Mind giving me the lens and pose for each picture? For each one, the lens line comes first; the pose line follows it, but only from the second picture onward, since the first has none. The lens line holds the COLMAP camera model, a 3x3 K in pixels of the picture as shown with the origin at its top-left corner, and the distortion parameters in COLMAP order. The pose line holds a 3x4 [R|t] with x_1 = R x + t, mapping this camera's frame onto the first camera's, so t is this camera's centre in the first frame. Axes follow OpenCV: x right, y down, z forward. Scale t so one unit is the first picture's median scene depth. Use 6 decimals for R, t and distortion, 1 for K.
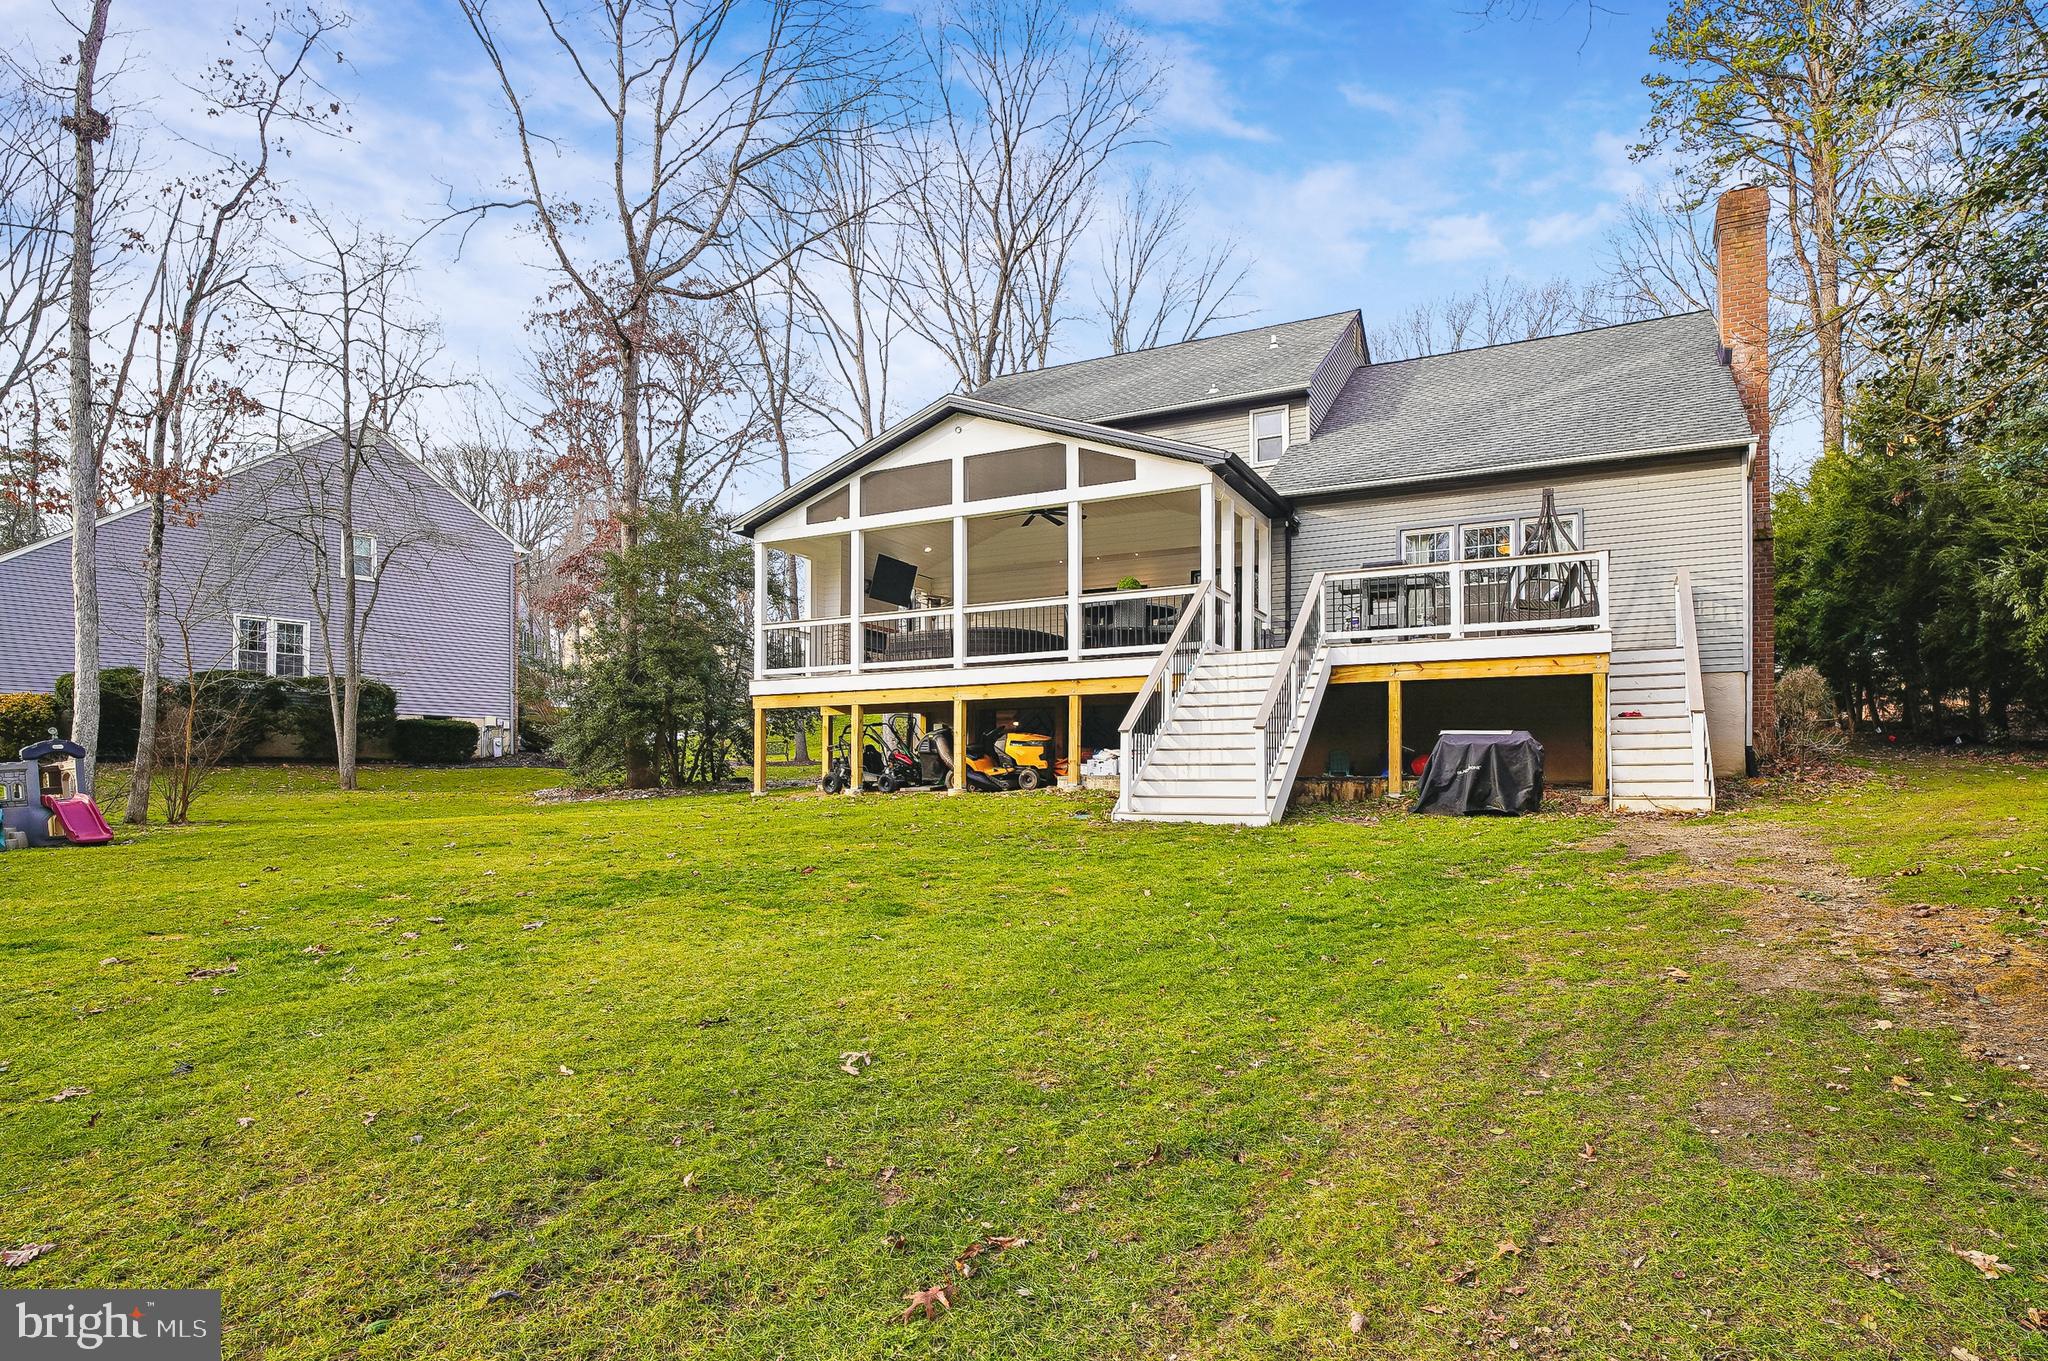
lens RADIAL K [[1098.1, 0, 1061.2], [0, 1098.1, 772.6], [0, 0, 1]] dist [-0.018935, 0.003764]
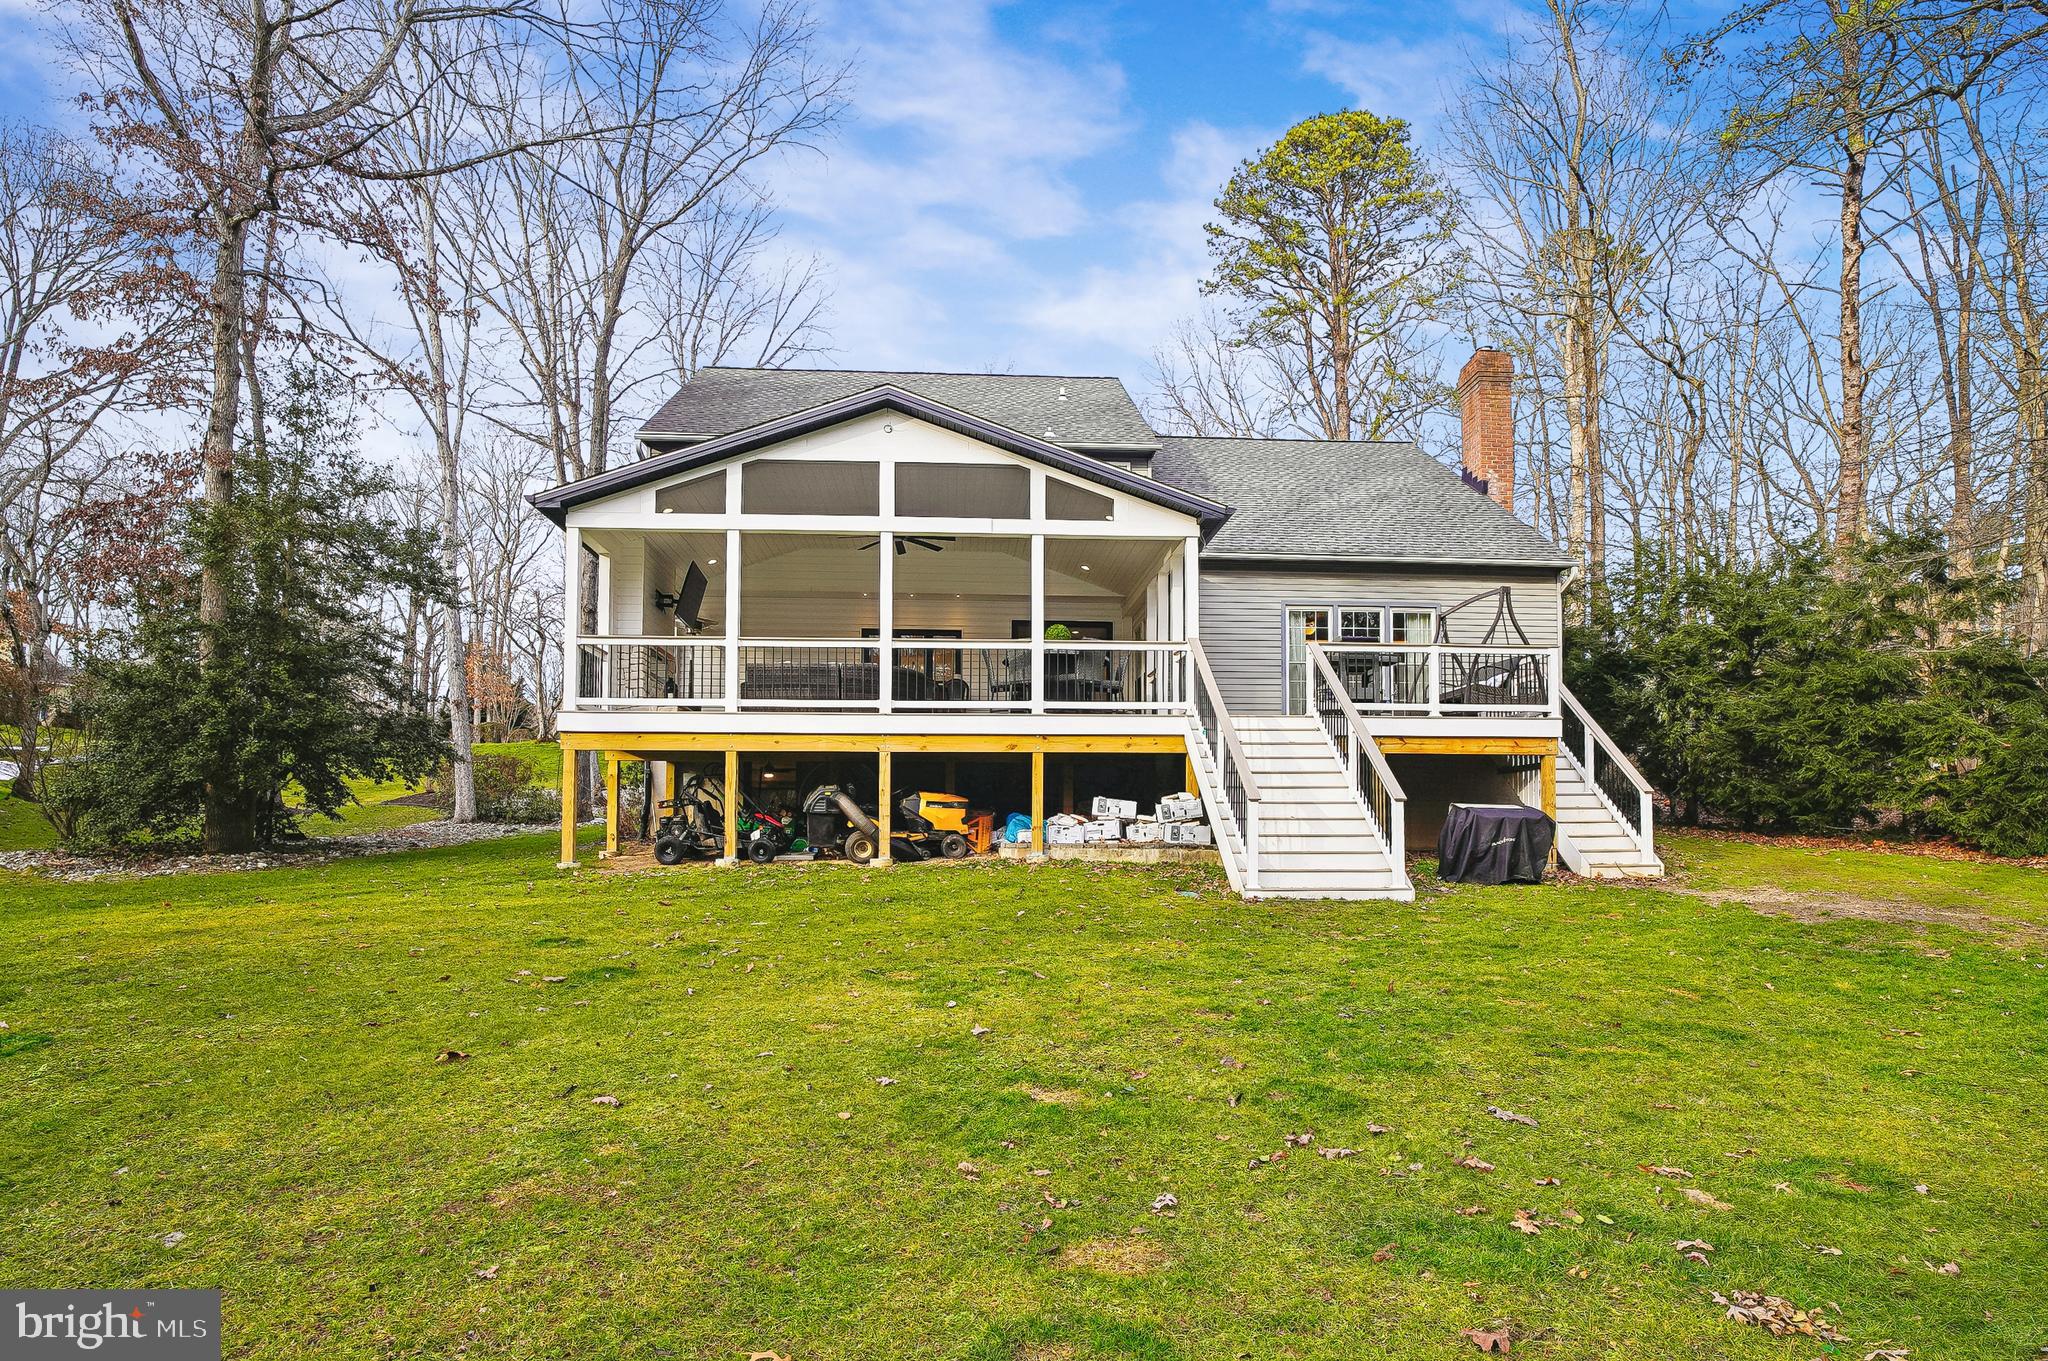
lens RADIAL K [[1098.1, 0, 1022.4], [0, 1098.1, 811.5], [0, 0, 1]] dist [-0.018935, 0.003764]
pose [[0.866226, 0.013304, 0.499475, -0.420315], [-0.007602, 0.999881, -0.013450, -0.010252], [-0.499594, 0.007854, 0.866224, 0.227282]]
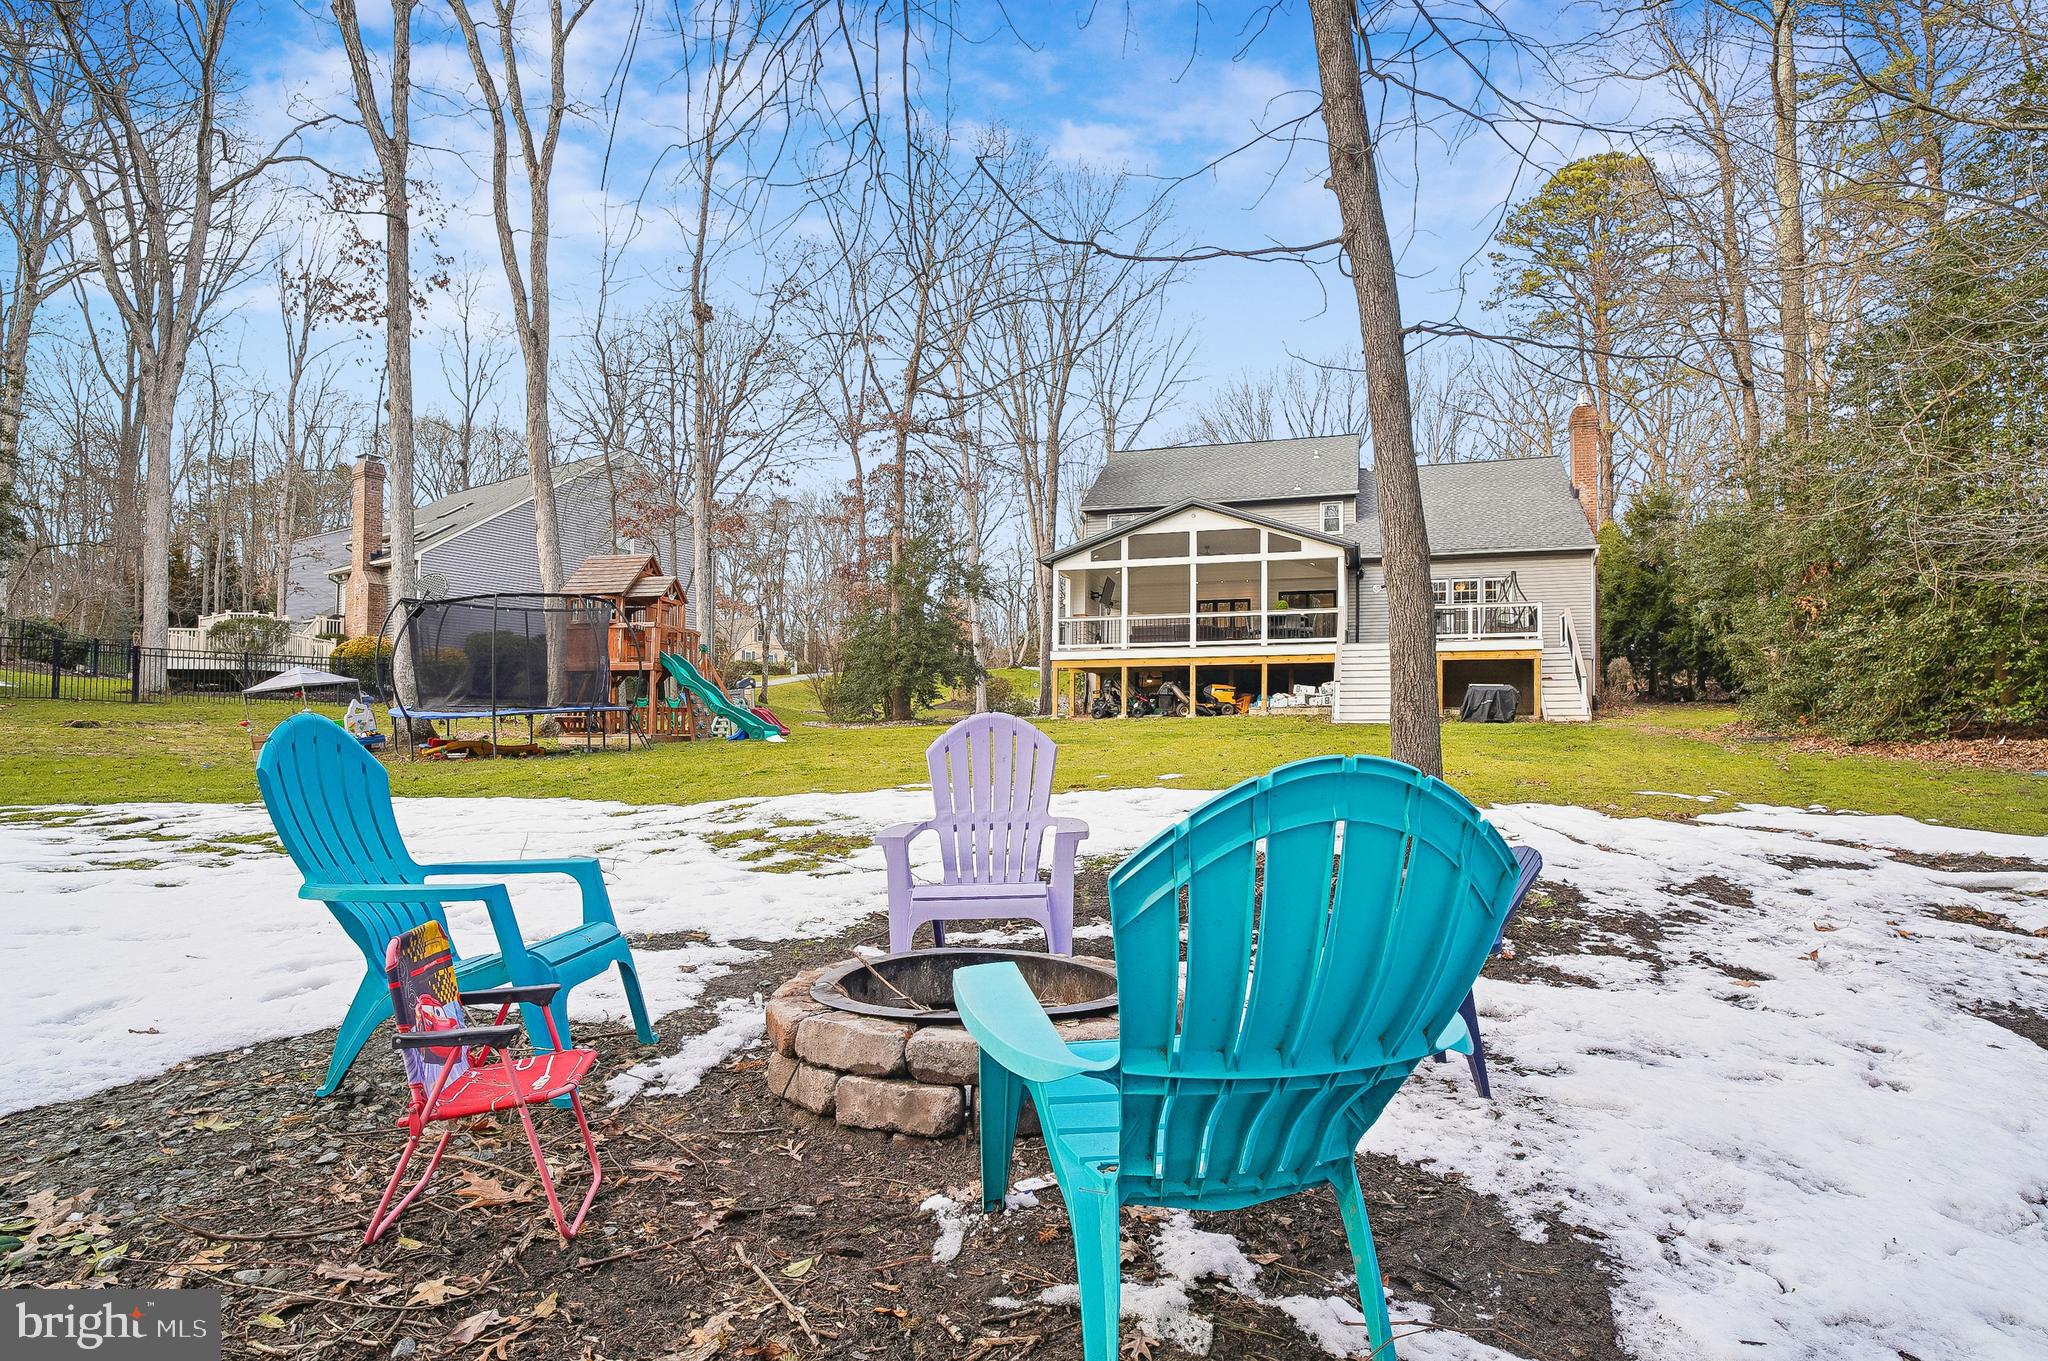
lens RADIAL K [[1098.1, 0, 1058.0], [0, 1098.1, 727.9], [0, 0, 1]] dist [-0.018935, 0.003764]
pose [[0.984175, 0.009688, 0.176936, -0.631490], [-0.006957, 0.999847, -0.016053, 0.067289], [-0.177065, 0.014568, 0.984091, -0.735762]]
